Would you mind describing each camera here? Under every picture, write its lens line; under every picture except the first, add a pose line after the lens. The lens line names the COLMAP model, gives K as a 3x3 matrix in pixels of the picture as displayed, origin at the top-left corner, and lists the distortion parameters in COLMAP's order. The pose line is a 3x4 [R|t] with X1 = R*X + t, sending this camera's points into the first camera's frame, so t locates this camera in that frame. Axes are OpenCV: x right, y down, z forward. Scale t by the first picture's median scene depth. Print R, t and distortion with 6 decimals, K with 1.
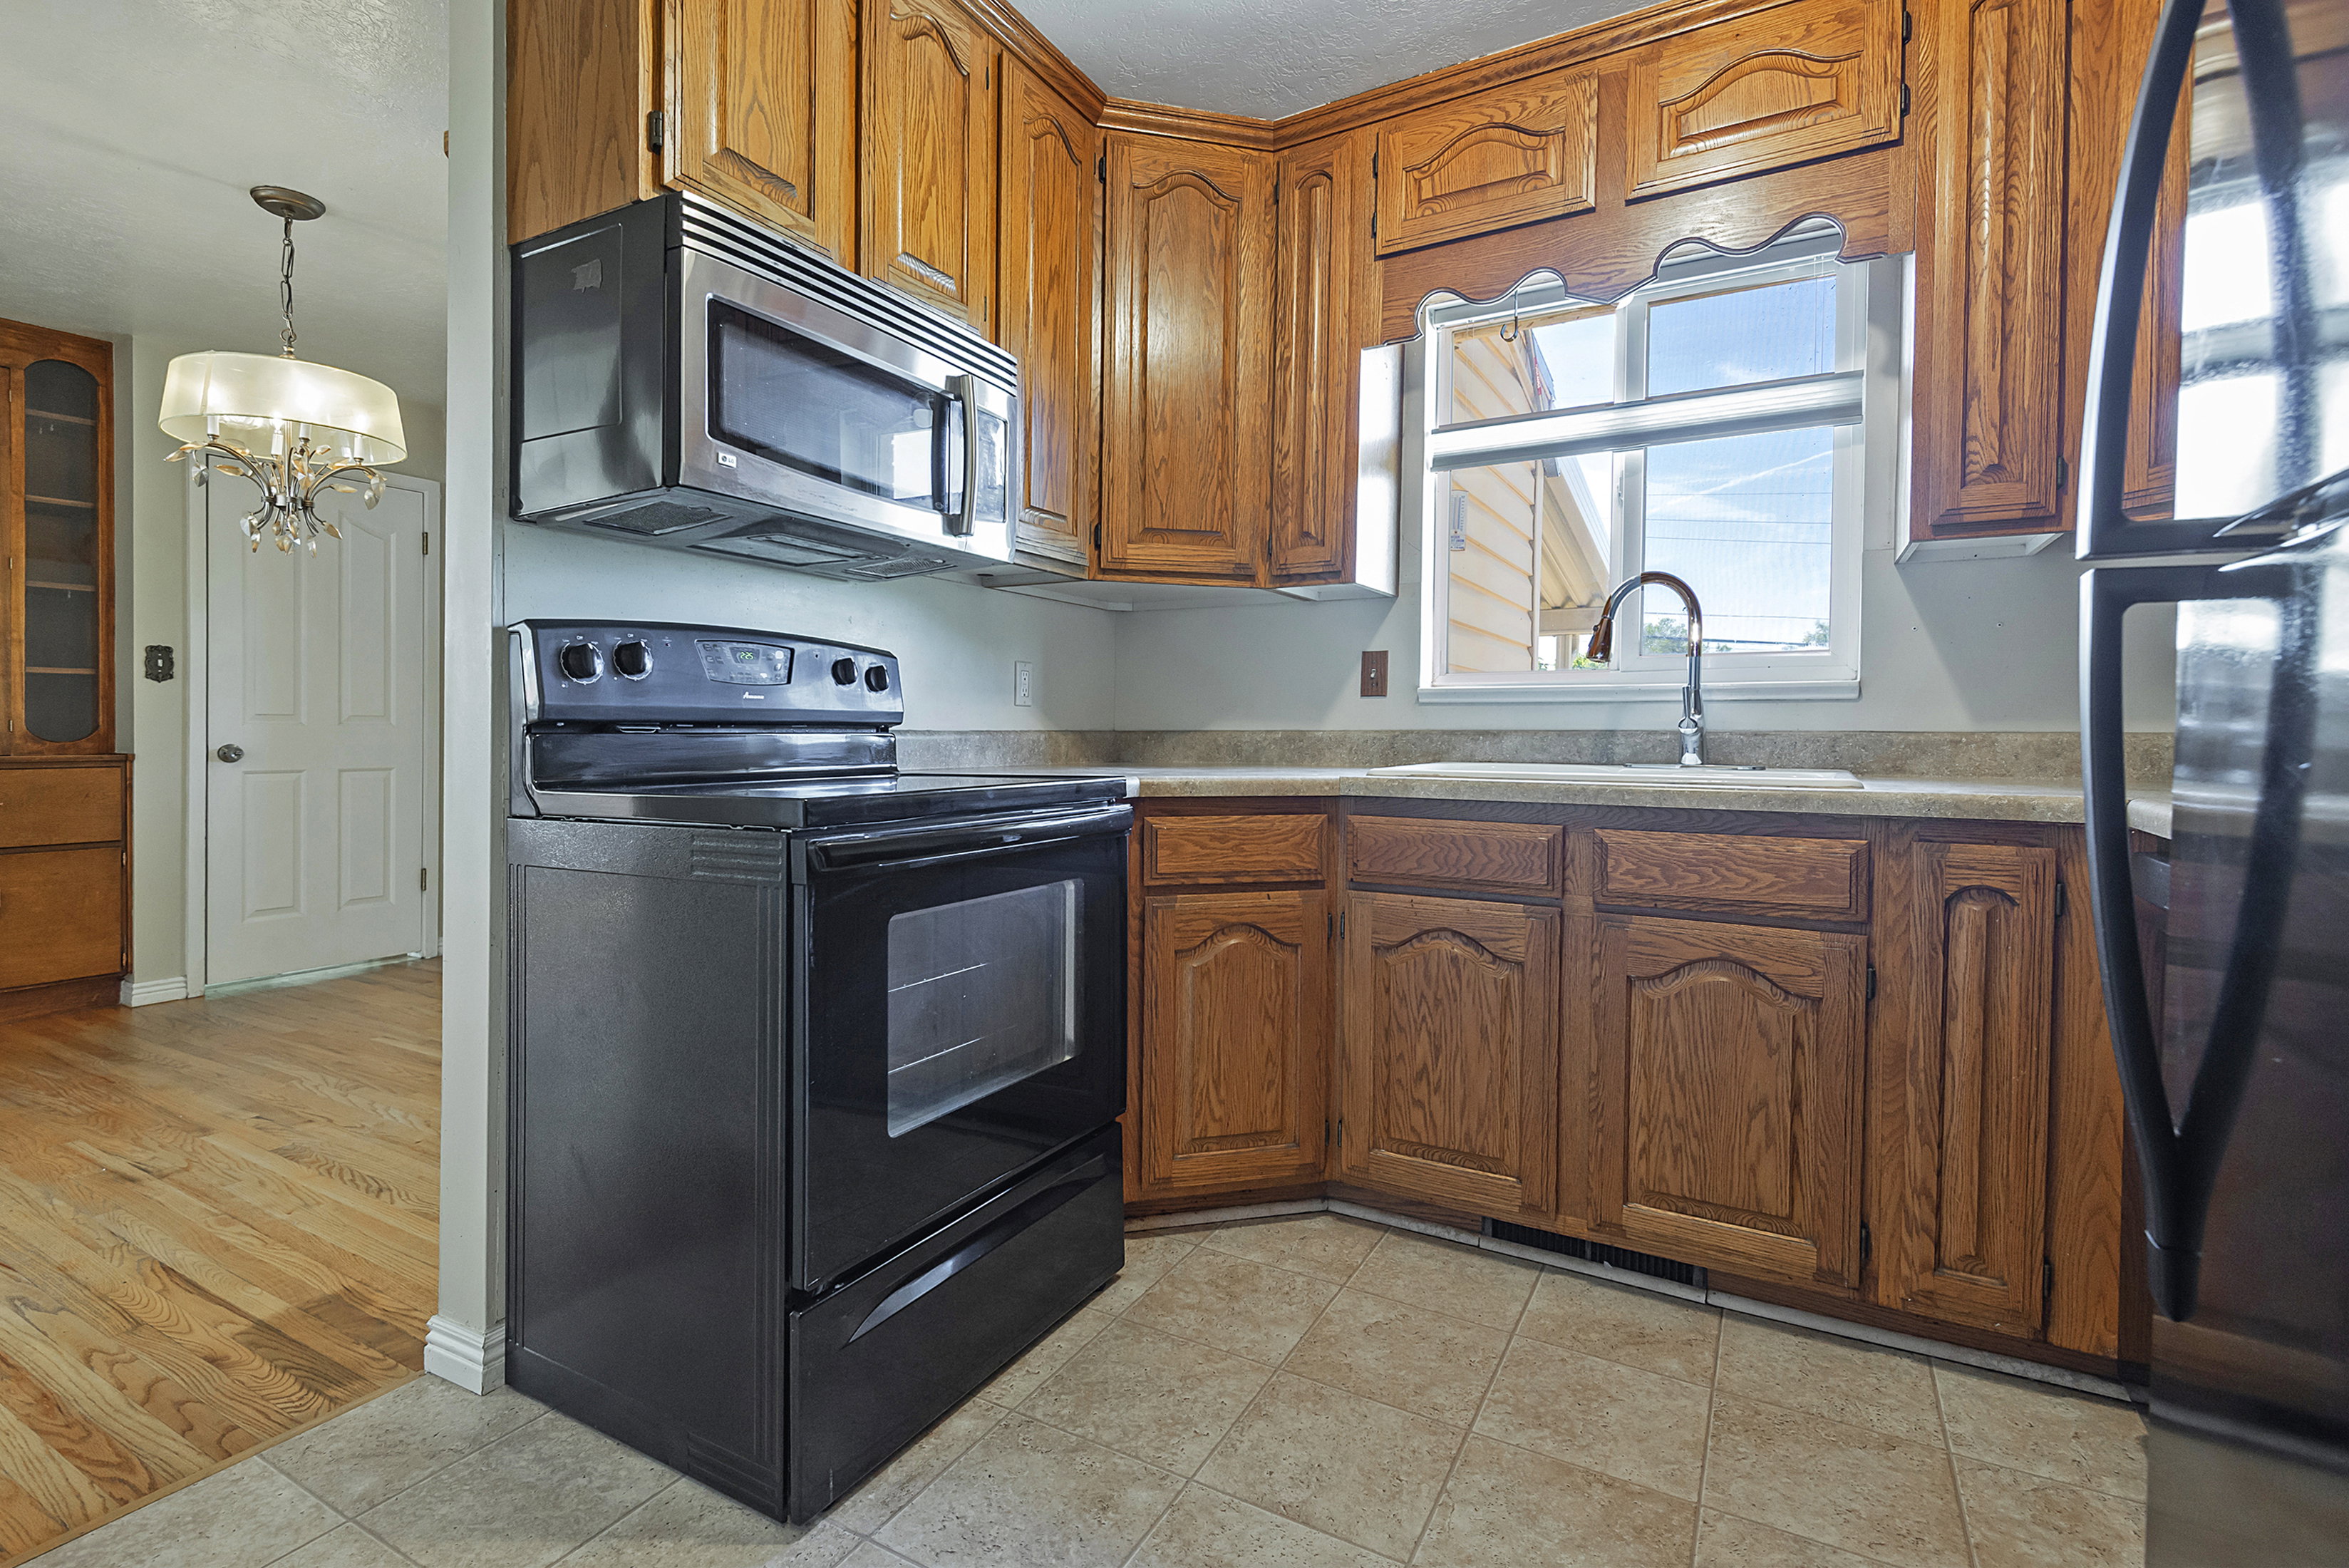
lens RADIAL K [[1102.9, 0, 1135.0], [0, 1102.9, 773.3], [0, 0, 1]] dist [0.042302, -0.030868]
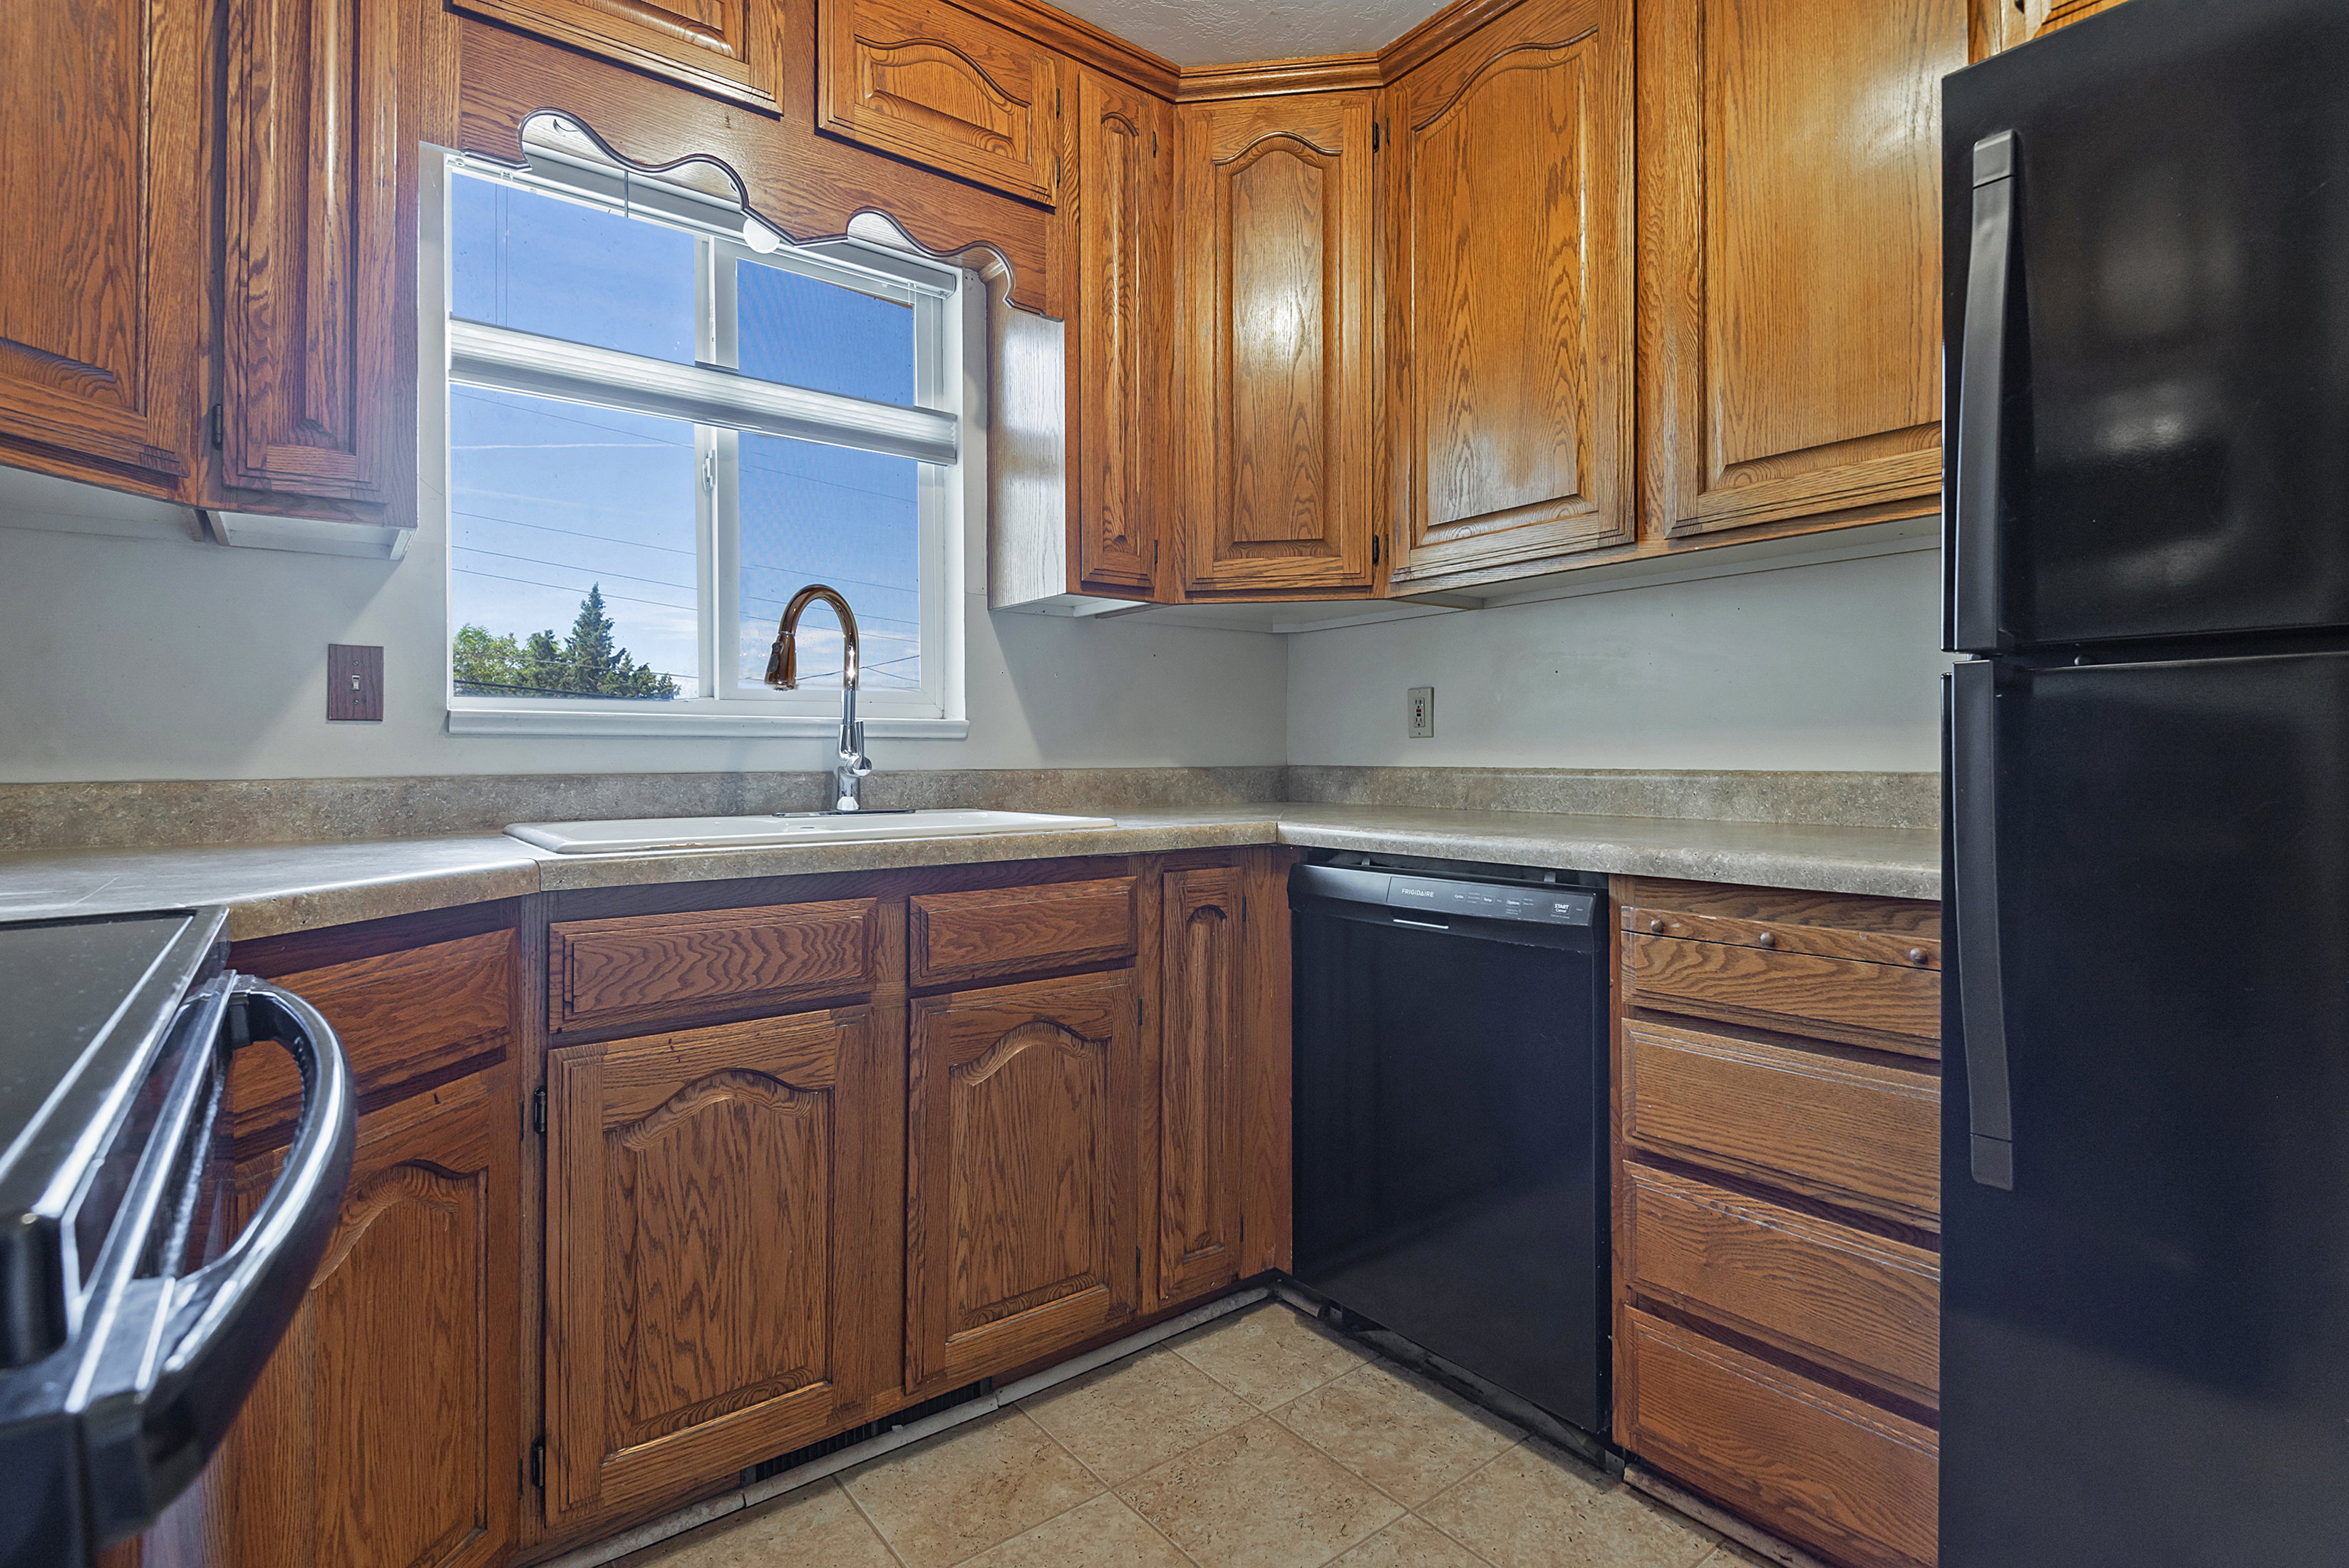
lens RADIAL K [[1138.5, 0, 1203.0], [0, 1138.5, 779.7], [0, 0, 1]] dist [0.029743, -0.027196]
pose [[0.360215, -0.024036, 0.932560, -0.267011], [0.043736, 0.999004, 0.008855, -0.031246], [-0.931843, 0.037596, 0.360908, 0.469623]]
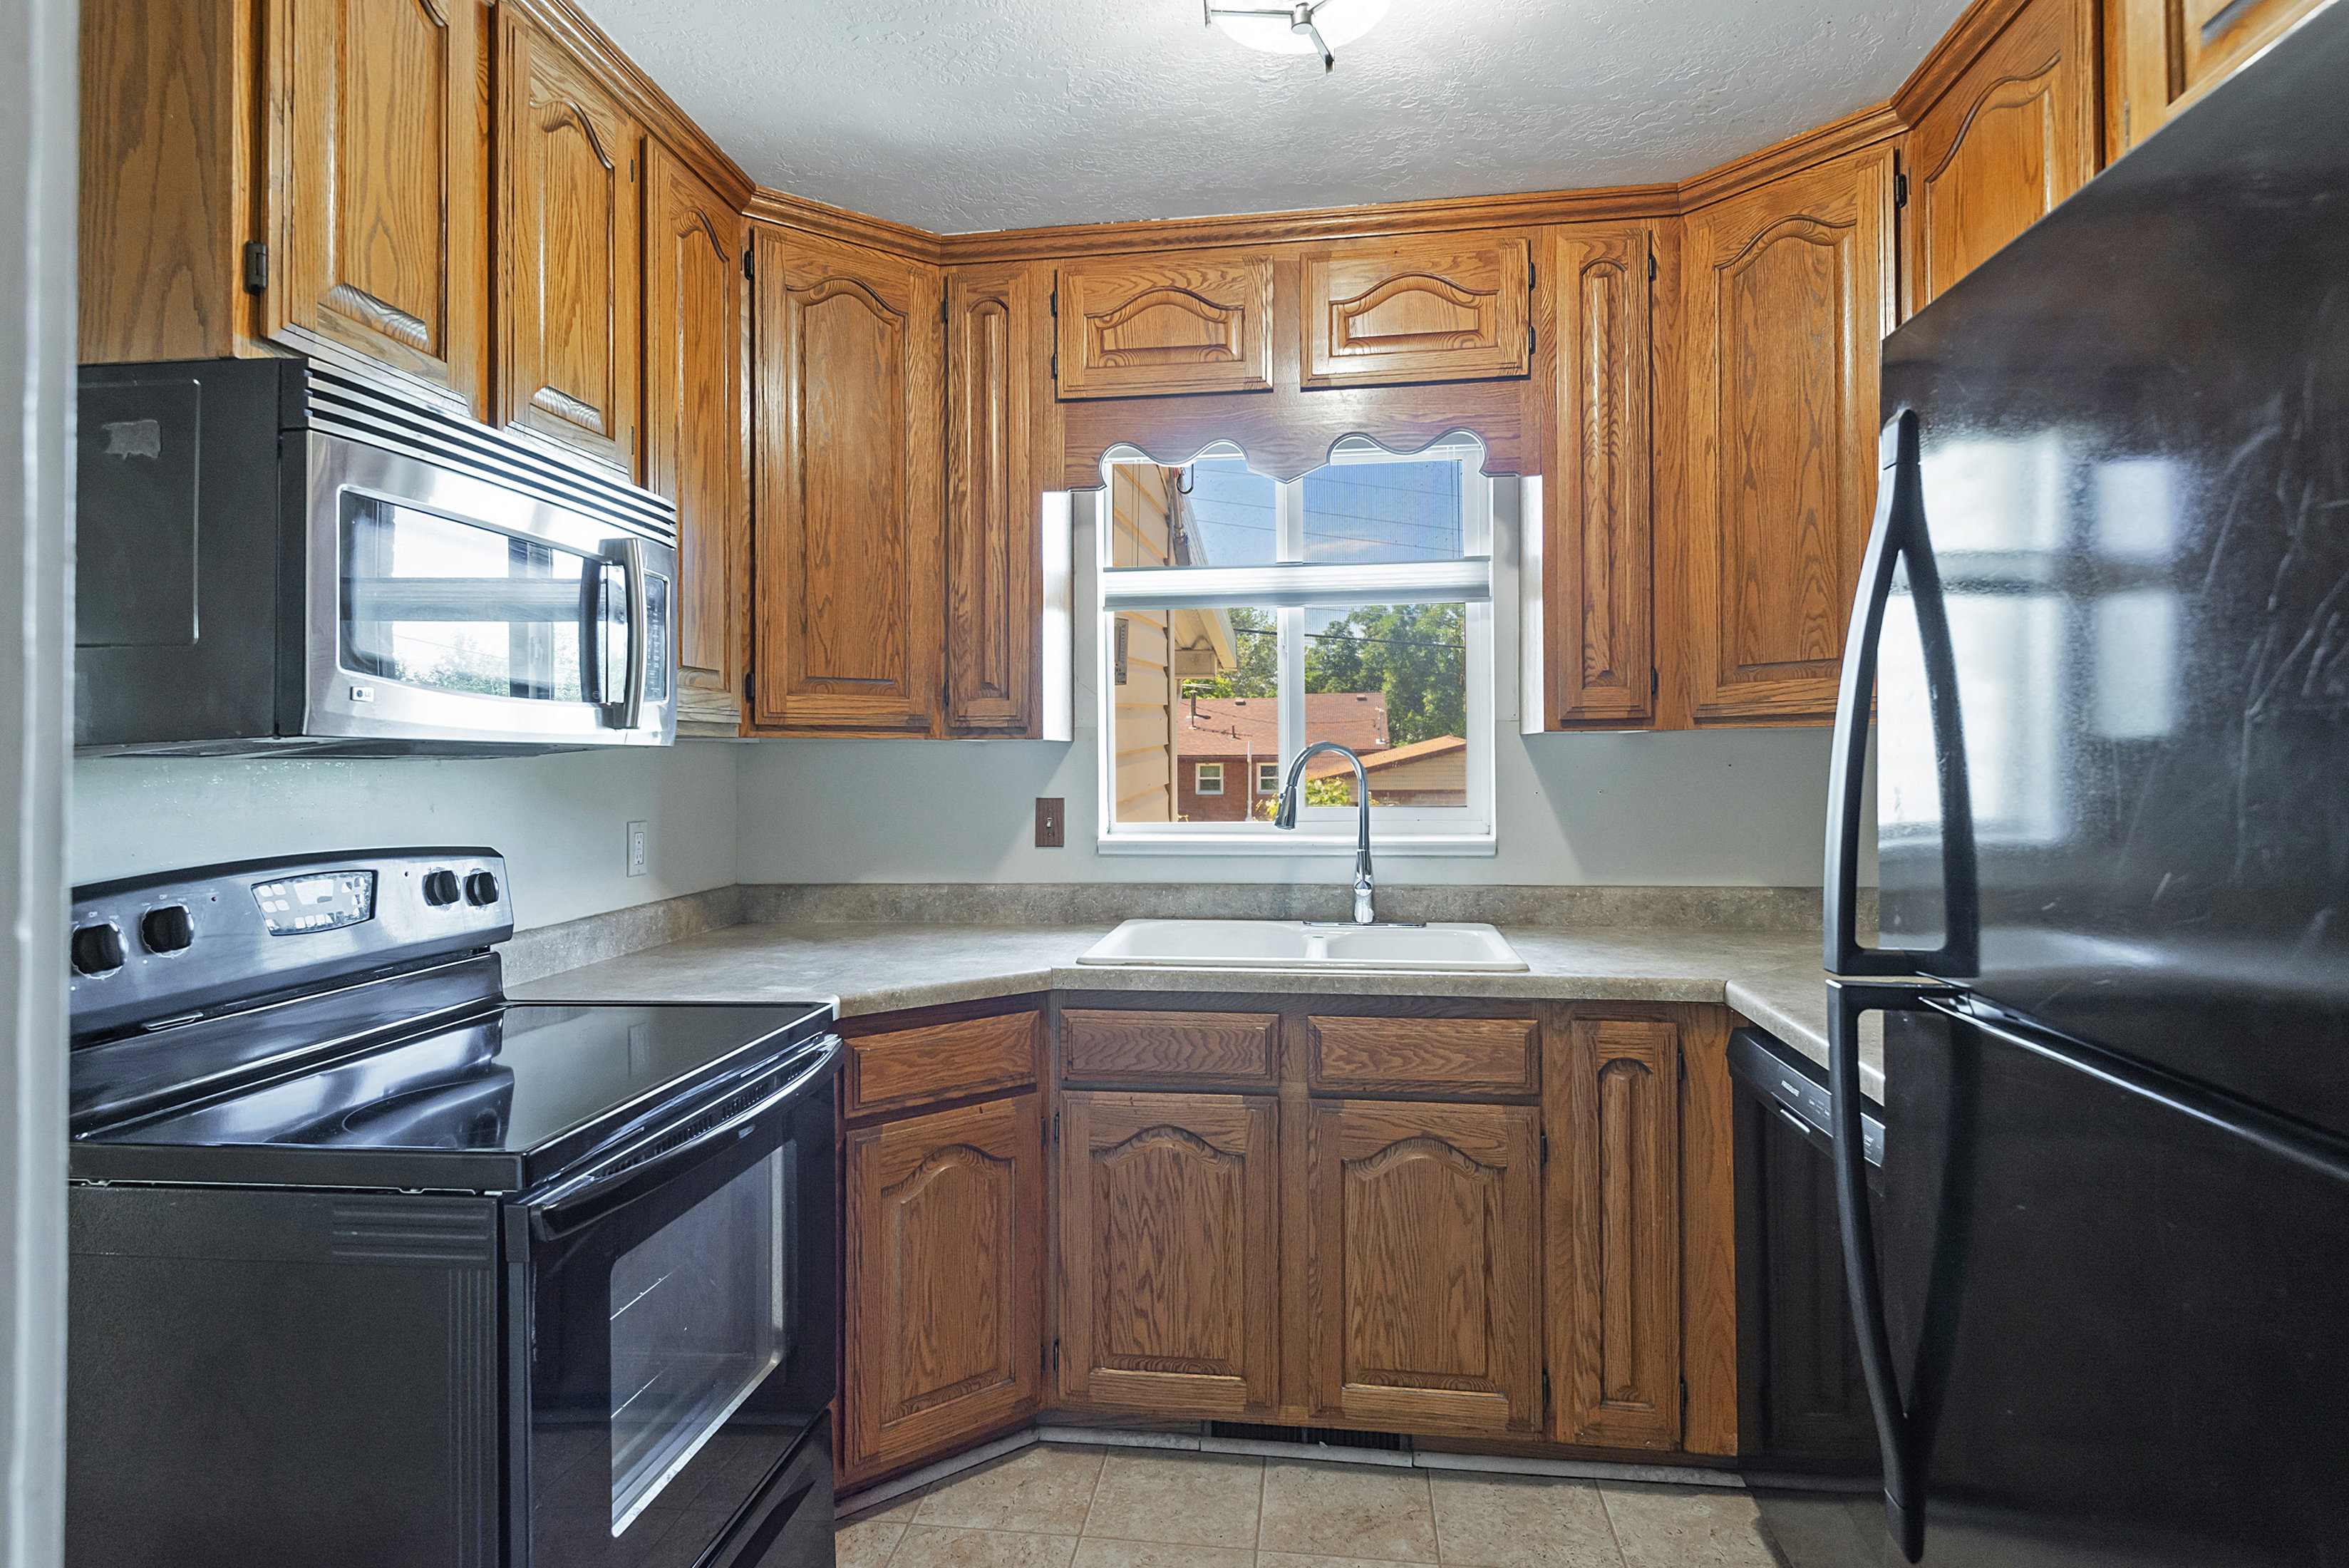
lens RADIAL K [[1277.2, 0, 1158.0], [0, 1277.2, 775.9], [0, 0, 1]] dist [0.042483, -0.035054]
pose [[0.921723, -0.016944, 0.387478, -0.151987], [0.026544, 0.999459, -0.019438, -0.141904], [-0.386939, 0.028202, 0.921674, -0.028045]]
